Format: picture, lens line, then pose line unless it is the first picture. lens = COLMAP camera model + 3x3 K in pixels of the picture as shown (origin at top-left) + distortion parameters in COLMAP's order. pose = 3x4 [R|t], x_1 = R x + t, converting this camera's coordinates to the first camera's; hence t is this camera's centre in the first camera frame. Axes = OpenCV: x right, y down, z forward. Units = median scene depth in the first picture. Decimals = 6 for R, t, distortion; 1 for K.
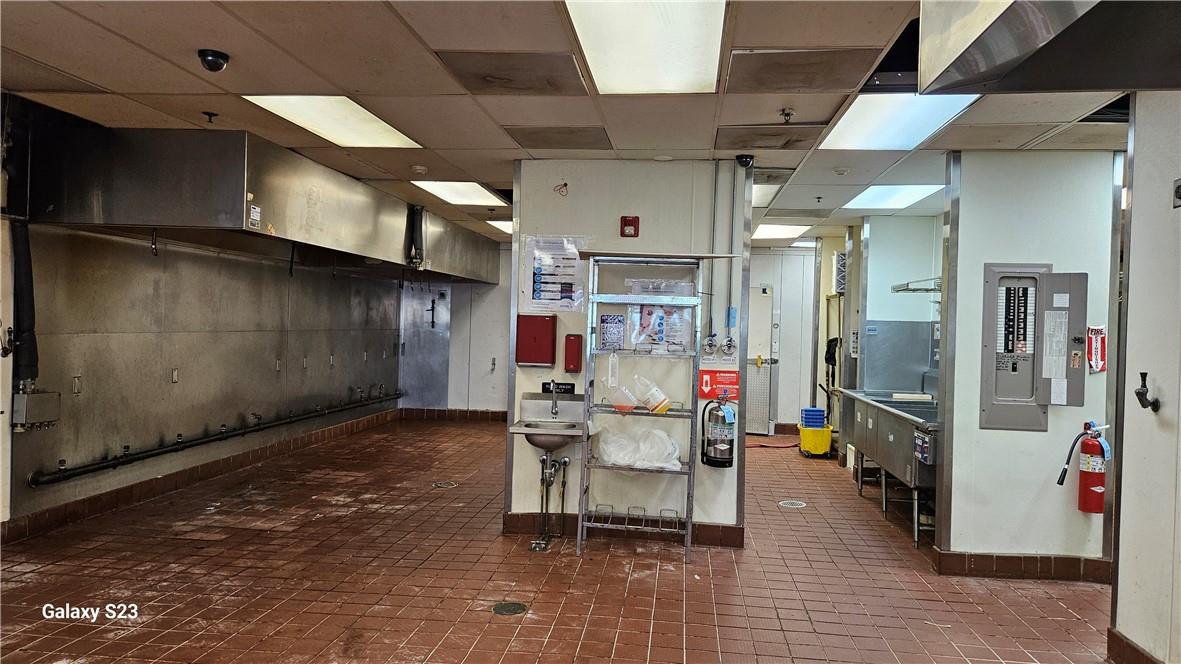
lens RADIAL K [[774.4, 0, 590.5], [0, 774.4, 332.0], [0, 0, 1]] dist [0.006371, 0.000528]
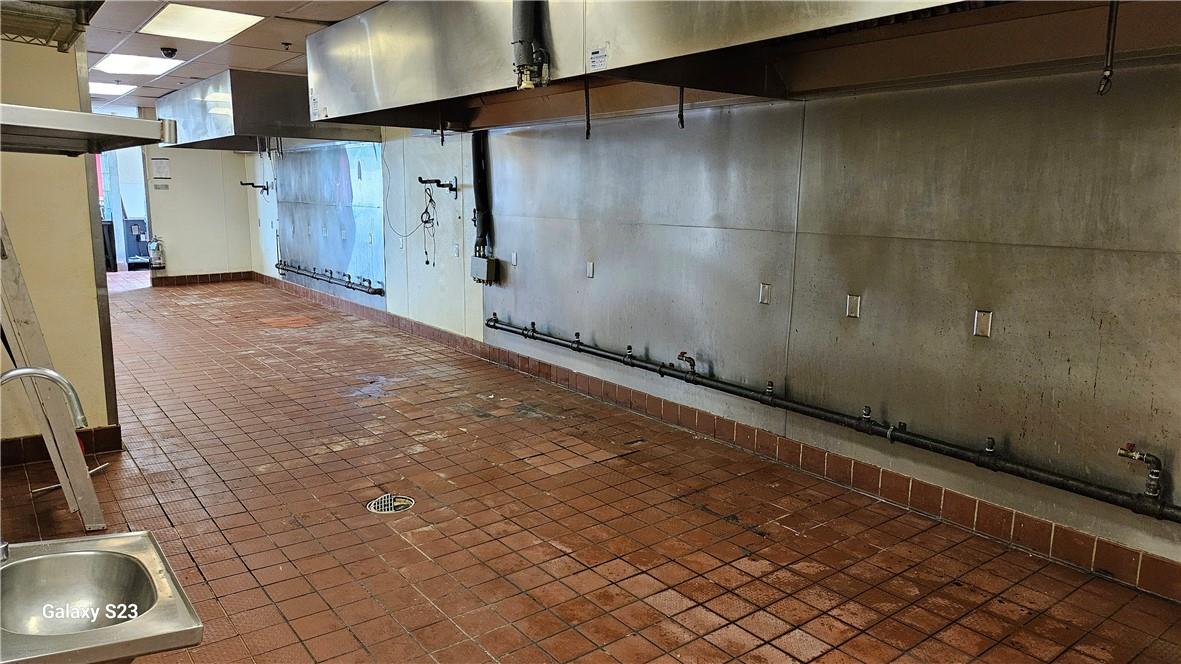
lens RADIAL K [[774.4, 0, 590.5], [0, 774.4, 332.0], [0, 0, 1]] dist [0.006371, 0.000528]
pose [[-0.701917, 0.089179, -0.706654, 0.103996], [-0.044946, 0.984608, 0.168902, -0.024462], [0.710839, 0.150316, -0.687104, 1.685410]]
